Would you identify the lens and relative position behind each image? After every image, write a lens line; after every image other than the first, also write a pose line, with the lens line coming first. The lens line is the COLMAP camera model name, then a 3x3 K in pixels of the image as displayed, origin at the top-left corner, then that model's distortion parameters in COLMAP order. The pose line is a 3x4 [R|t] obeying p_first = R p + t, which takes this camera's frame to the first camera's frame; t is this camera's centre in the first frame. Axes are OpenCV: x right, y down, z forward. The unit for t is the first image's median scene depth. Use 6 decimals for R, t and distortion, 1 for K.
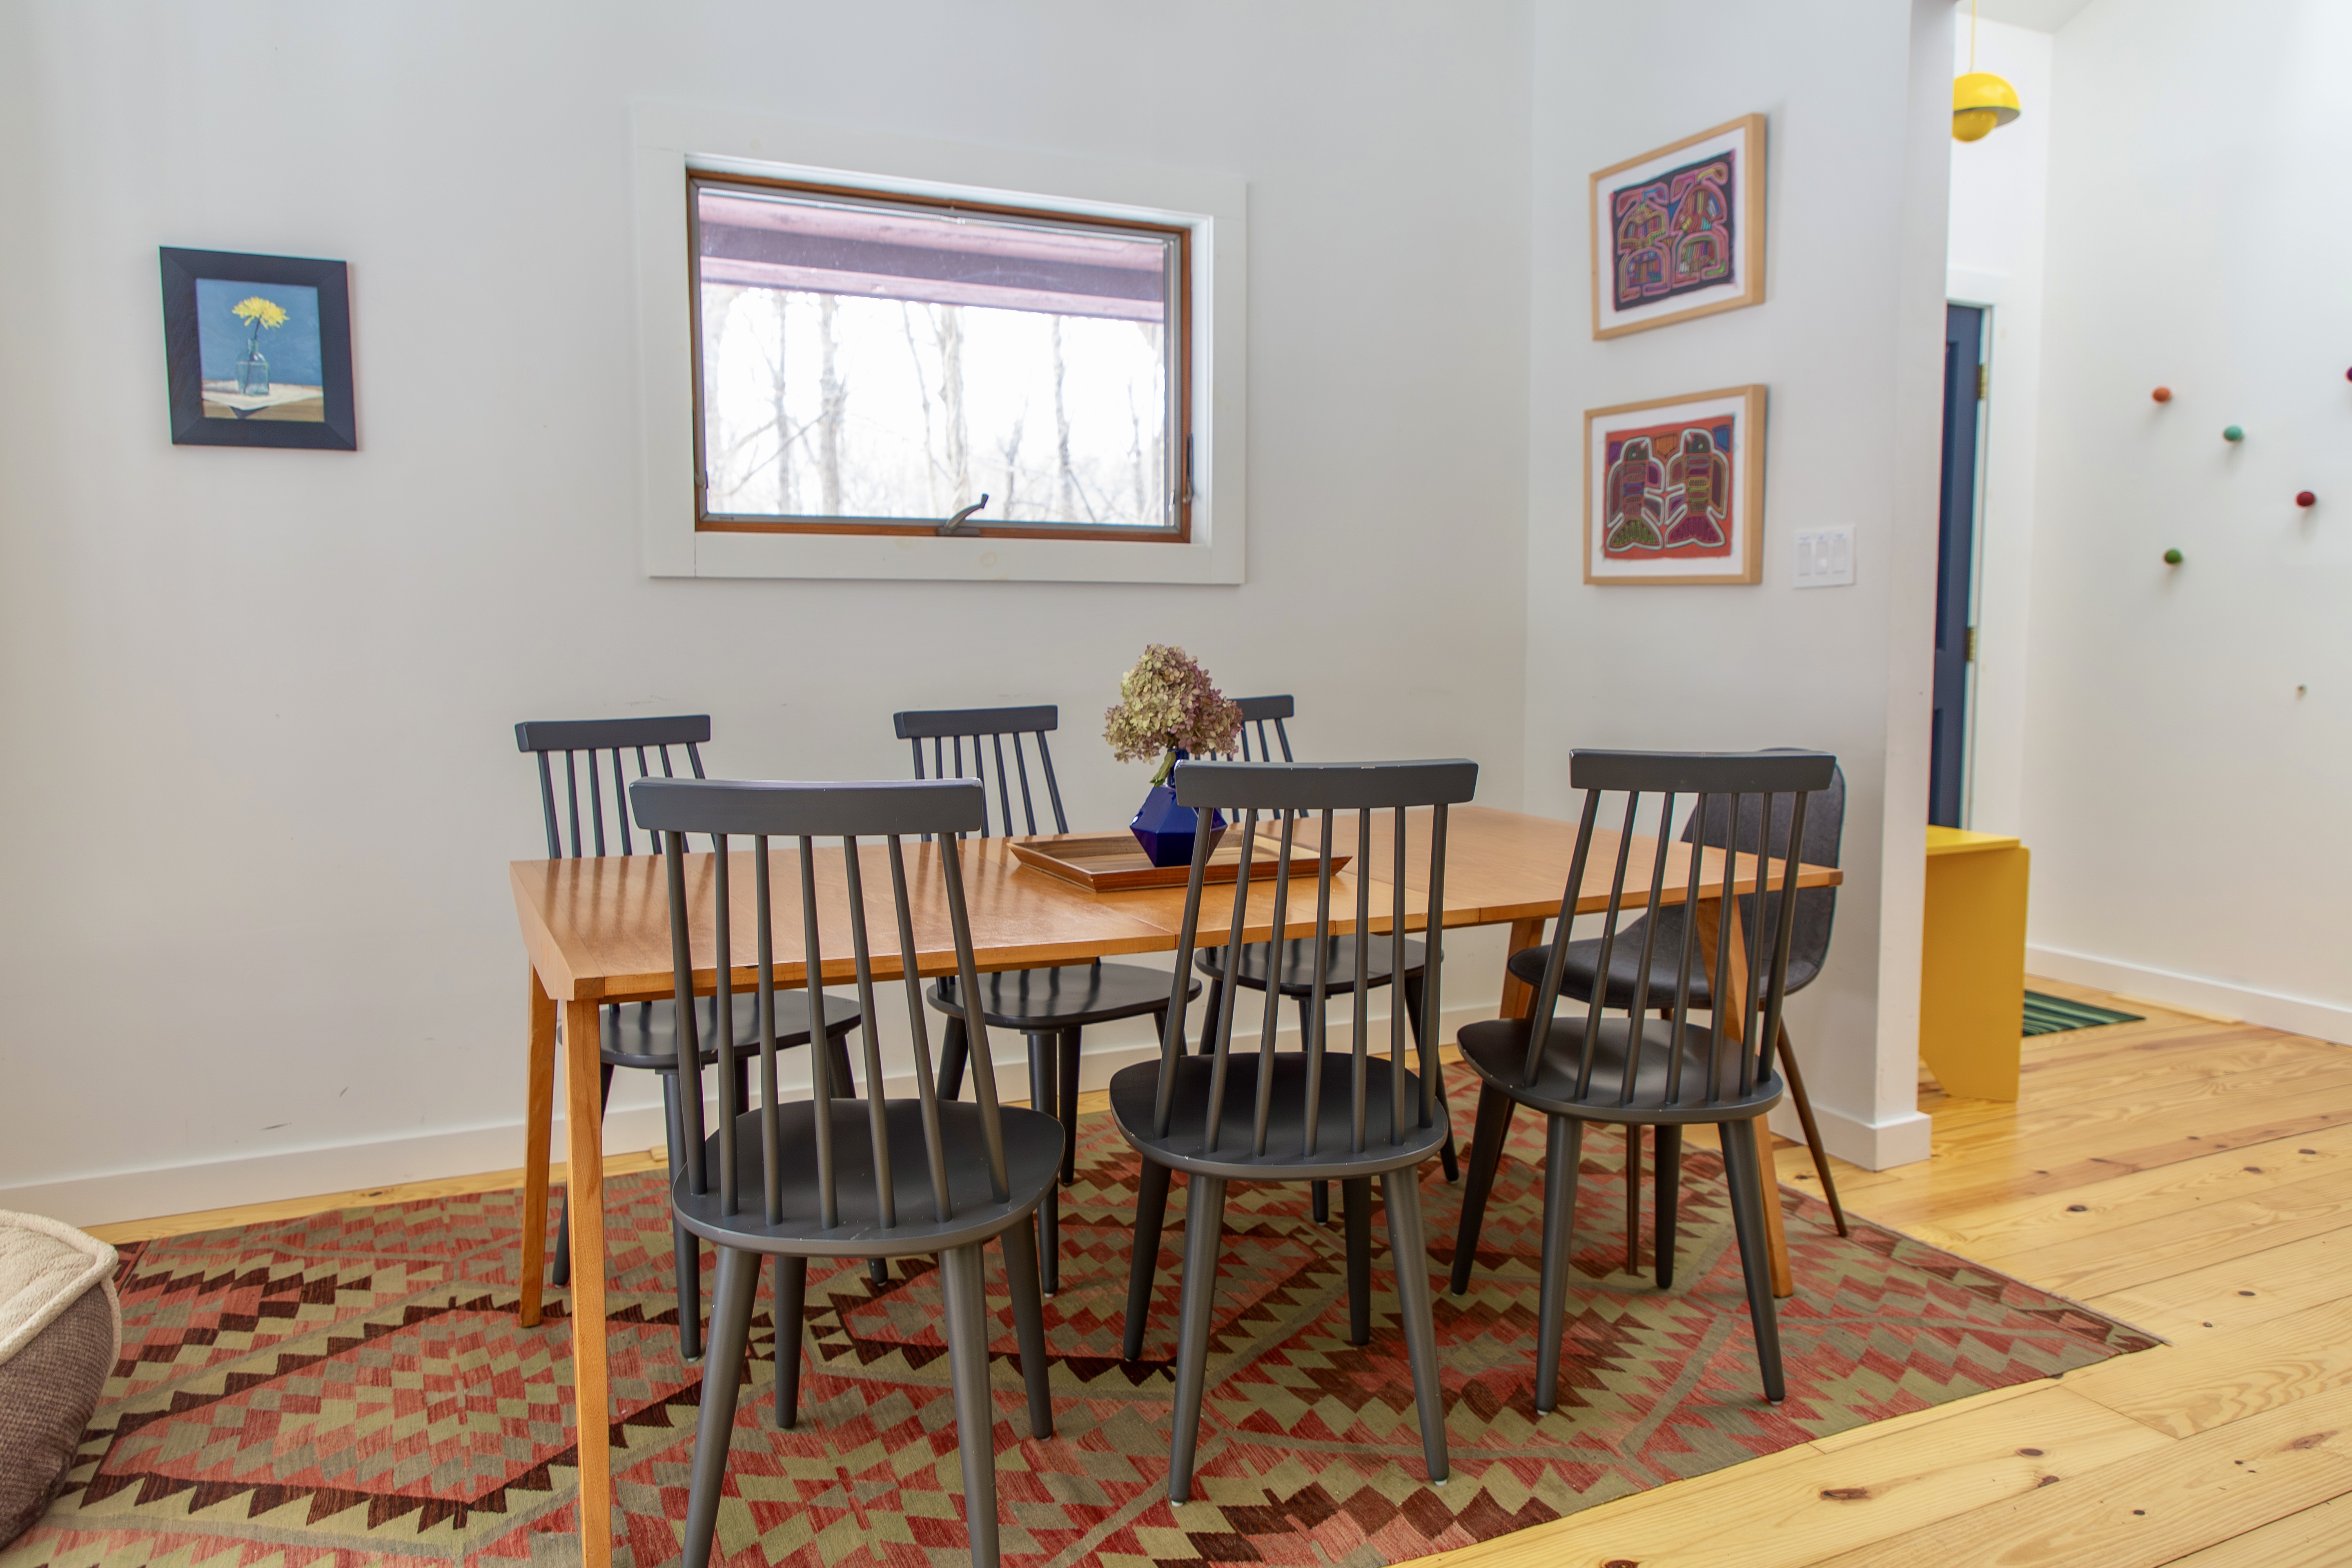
lens RADIAL K [[1606.2, 0, 1156.0], [0, 1606.2, 759.7], [0, 0, 1]] dist [0.002532, 0.002317]
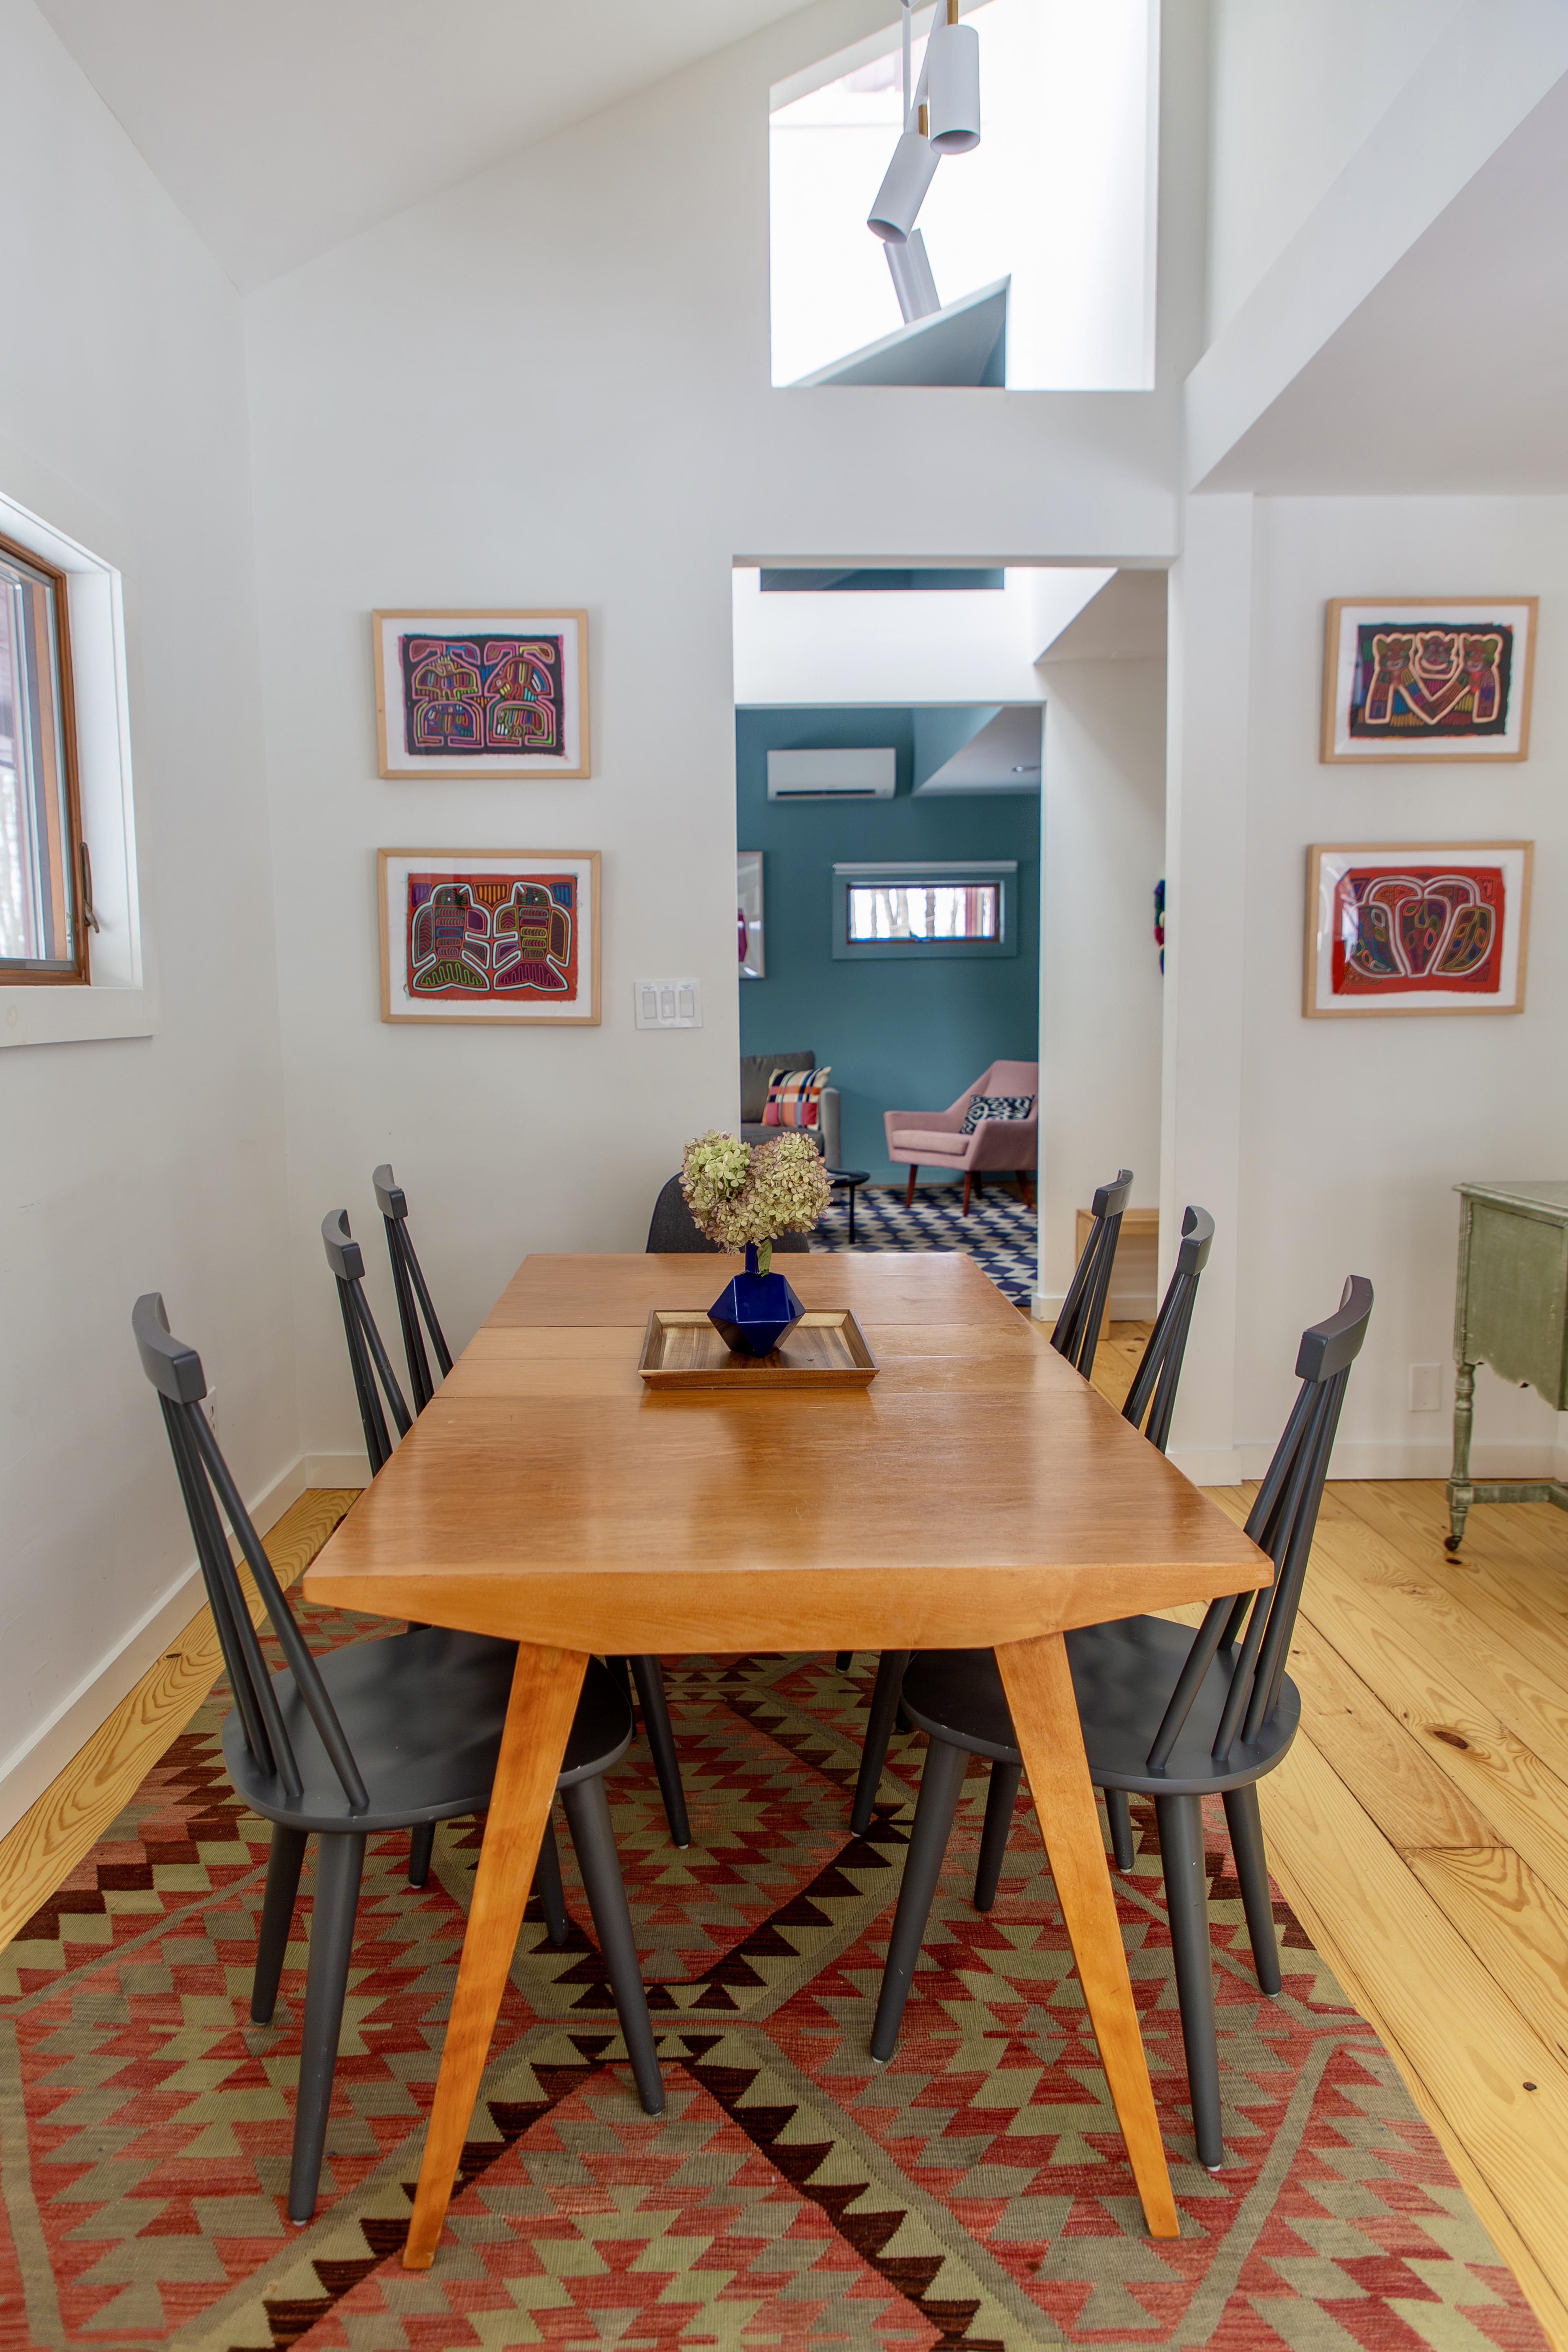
lens RADIAL K [[1606.2, 0, 757.8], [0, 1606.2, 1180.7], [0, 0, 1]] dist [0.002532, 0.002317]
pose [[0.405713, -0.114789, 0.906764, -0.612652], [0.084005, 0.992566, 0.088064, -0.087941], [-0.910132, 0.040443, 0.412340, 0.416911]]
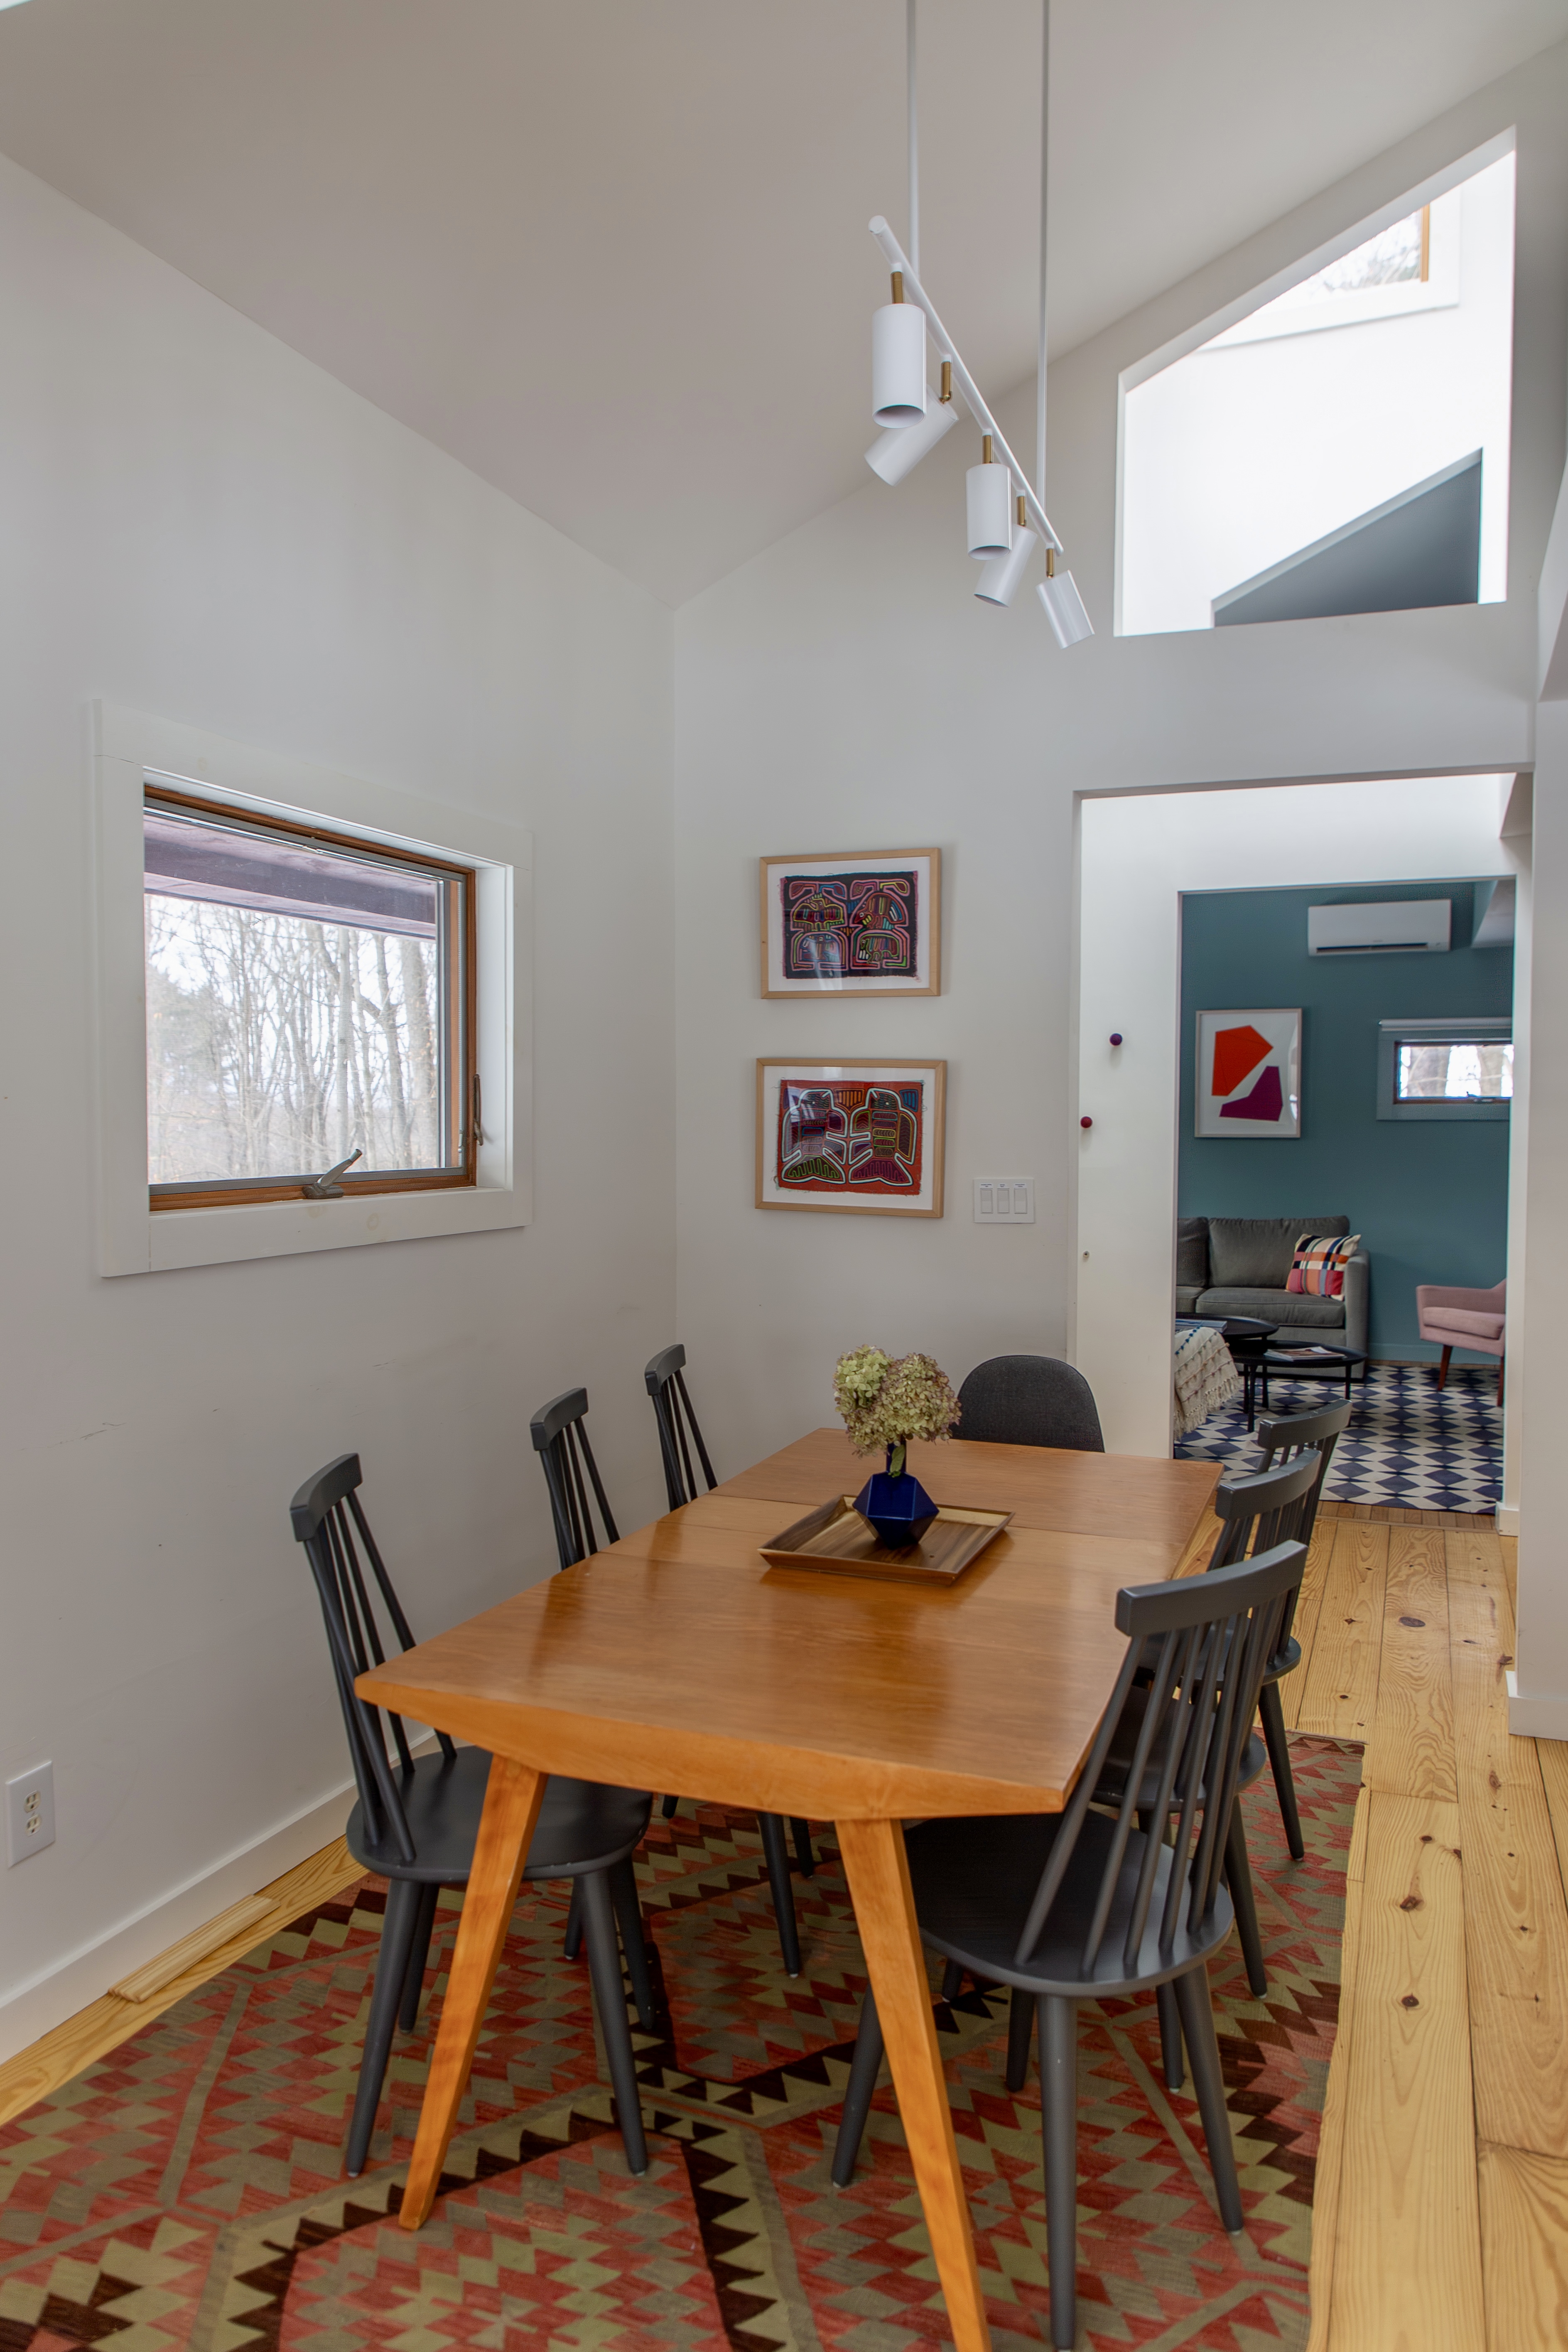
lens RADIAL K [[1652.9, 0, 754.4], [0, 1652.9, 1179.7], [0, 0, 1]] dist [0.003559, 0.005183]
pose [[0.732118, -0.026854, 0.680649, -0.588037], [0.051763, 0.998527, -0.016281, -0.121529], [-0.679208, 0.047152, 0.732429, 0.151516]]
